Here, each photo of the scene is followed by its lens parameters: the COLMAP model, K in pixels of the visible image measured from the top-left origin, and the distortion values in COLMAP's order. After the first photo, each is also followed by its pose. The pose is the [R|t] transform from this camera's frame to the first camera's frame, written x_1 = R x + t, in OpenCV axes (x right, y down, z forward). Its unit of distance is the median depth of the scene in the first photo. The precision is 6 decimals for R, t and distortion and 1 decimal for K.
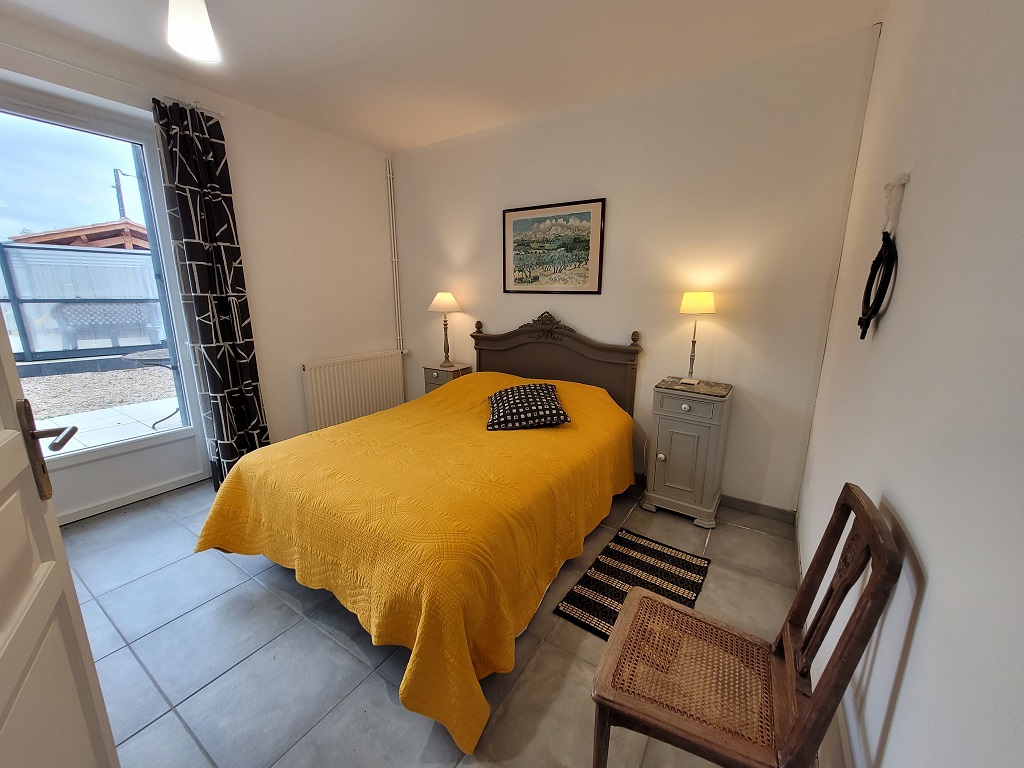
lens RADIAL K [[405.4, 0, 507.2], [0, 405.4, 378.4], [0, 0, 1]] dist [0.001680, -0.000218]
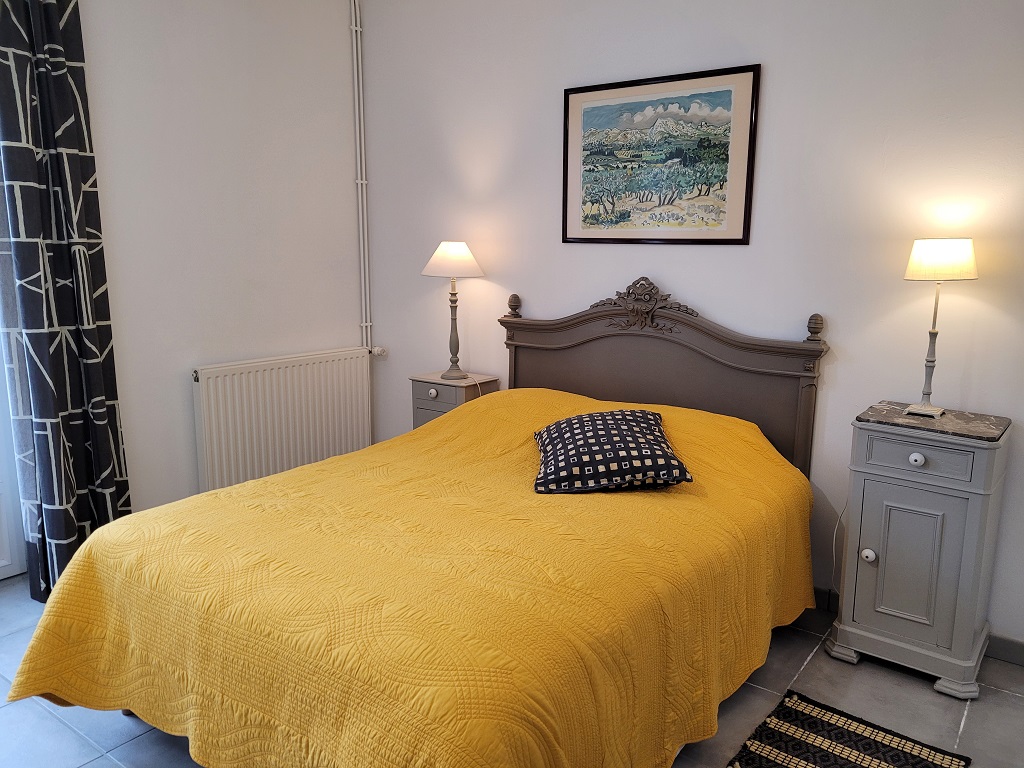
lens RADIAL K [[769.7, 0, 509.7], [0, 769.7, 380.5], [0, 0, 1]] dist [0.056544, -0.039773]
pose [[0.998241, 0.014226, -0.057547, -0.023883], [-0.016227, 0.999274, -0.034466, 0.012575], [0.057014, 0.035340, 0.997748, -0.029114]]
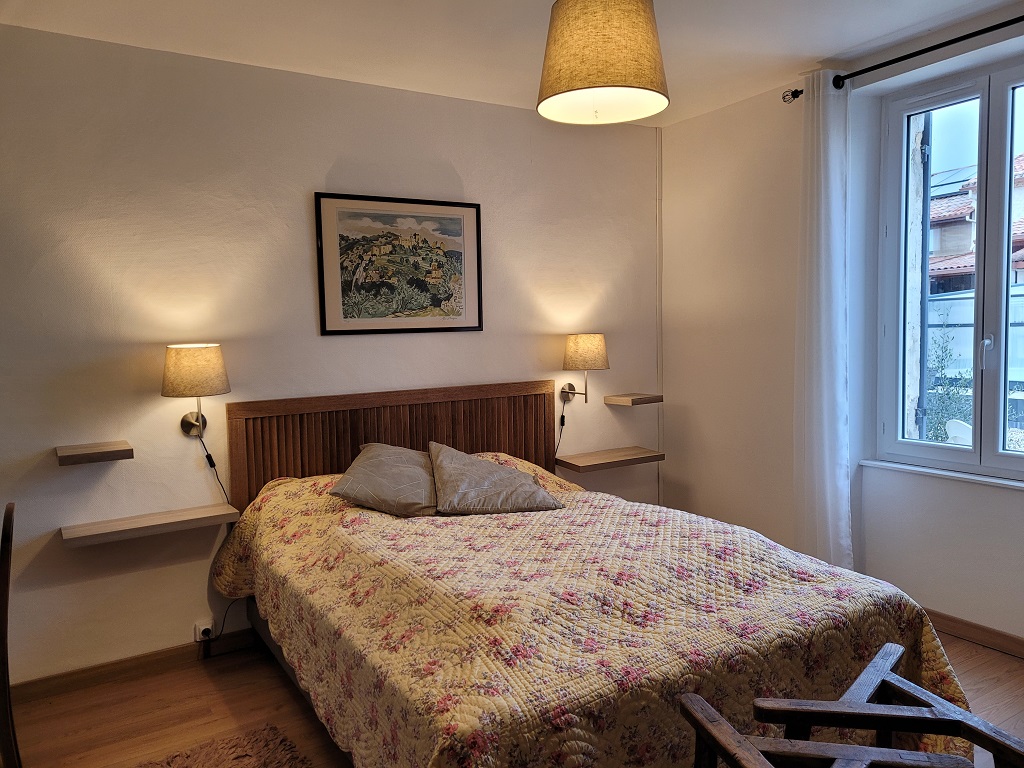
lens RADIAL K [[769.7, 0, 512.1], [0, 769.7, 381.6], [0, 0, 1]] dist [0.056544, -0.039773]
pose [[0.424988, -0.081680, 0.901506, -1.144338], [0.228099, 0.973446, -0.019332, -0.091465], [-0.875989, 0.213849, 0.432334, 0.437025]]
